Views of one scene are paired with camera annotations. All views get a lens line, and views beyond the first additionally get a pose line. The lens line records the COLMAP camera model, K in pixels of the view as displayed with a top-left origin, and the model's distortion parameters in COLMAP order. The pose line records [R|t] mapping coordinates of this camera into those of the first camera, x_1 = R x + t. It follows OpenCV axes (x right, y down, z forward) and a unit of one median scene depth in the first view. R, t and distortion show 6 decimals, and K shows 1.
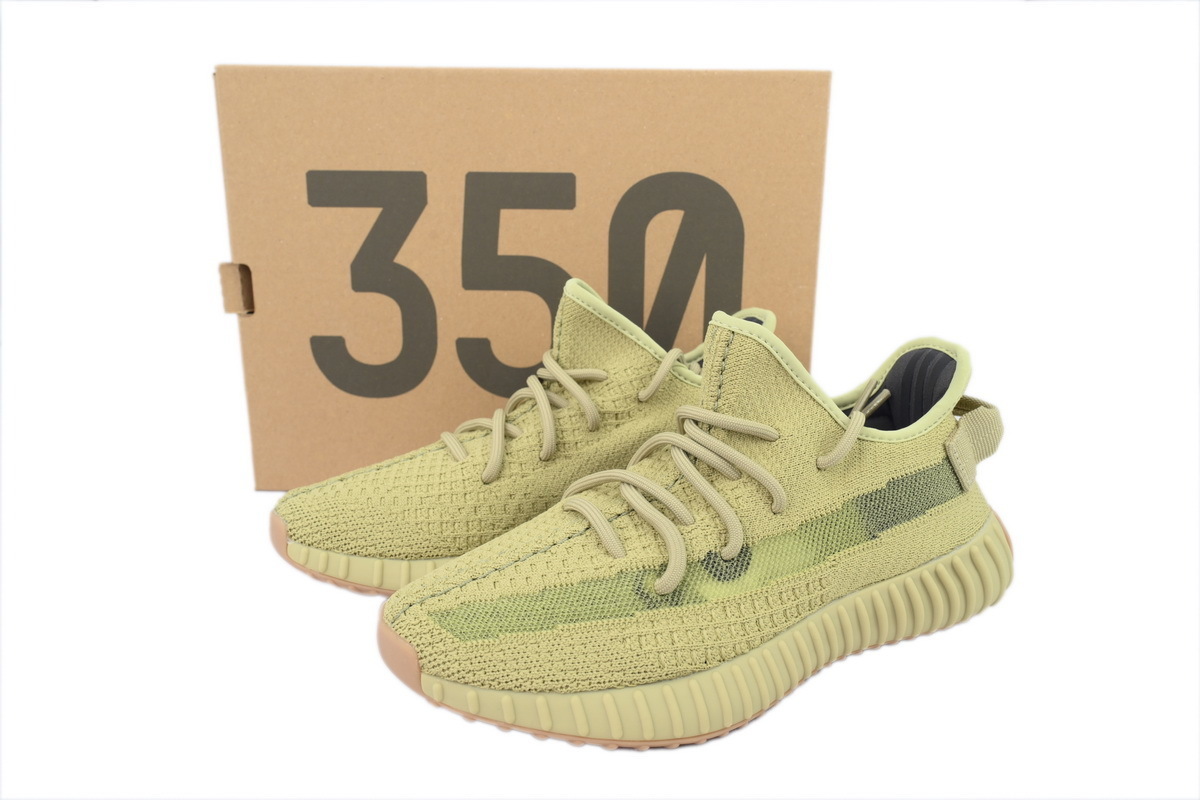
lens RADIAL K [[963.5, 0, 601.4], [0, 963.5, 399.9], [0, 0, 1]] dist [0.014224, 0.005615]
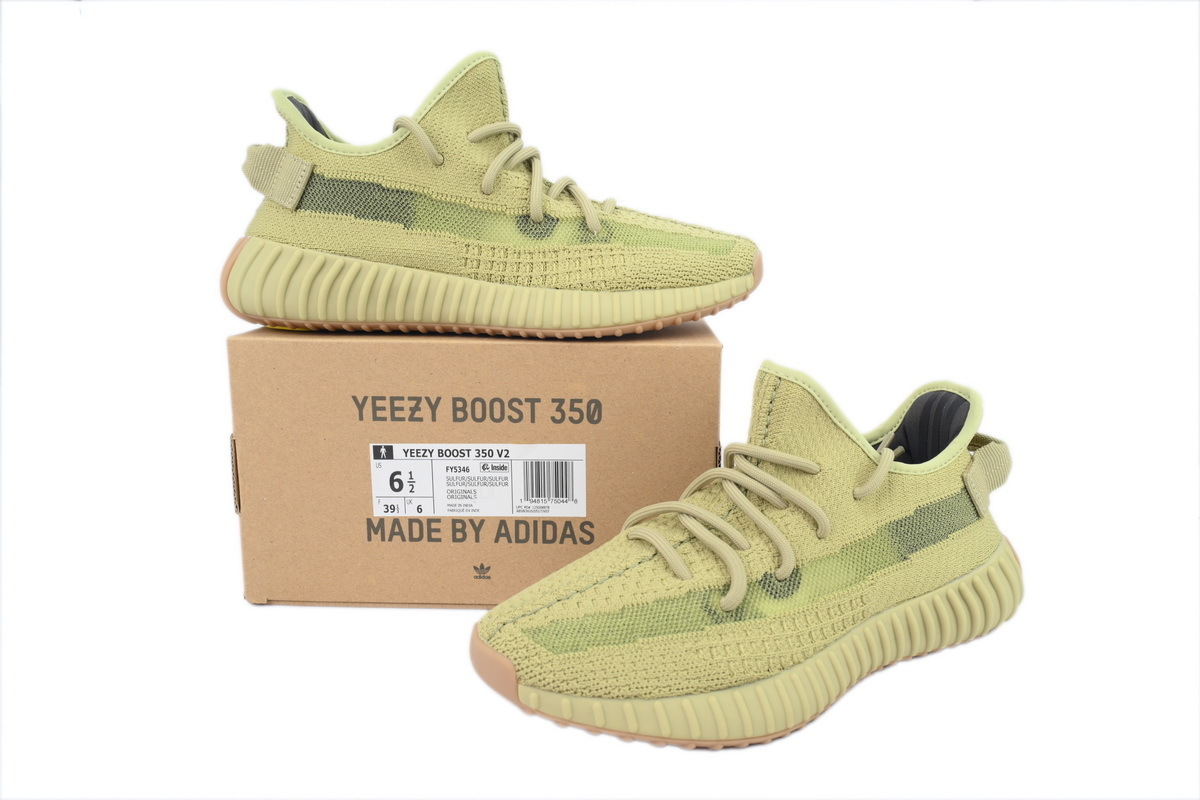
lens RADIAL K [[963.5, 0, 598.3], [0, 963.5, 399.3], [0, 0, 1]] dist [0.014224, 0.005615]
pose [[0.999382, -0.009159, 0.033936, -0.115184], [0.010722, 0.998877, -0.046140, 0.004544], [-0.033475, 0.046476, 0.998358, -0.124095]]
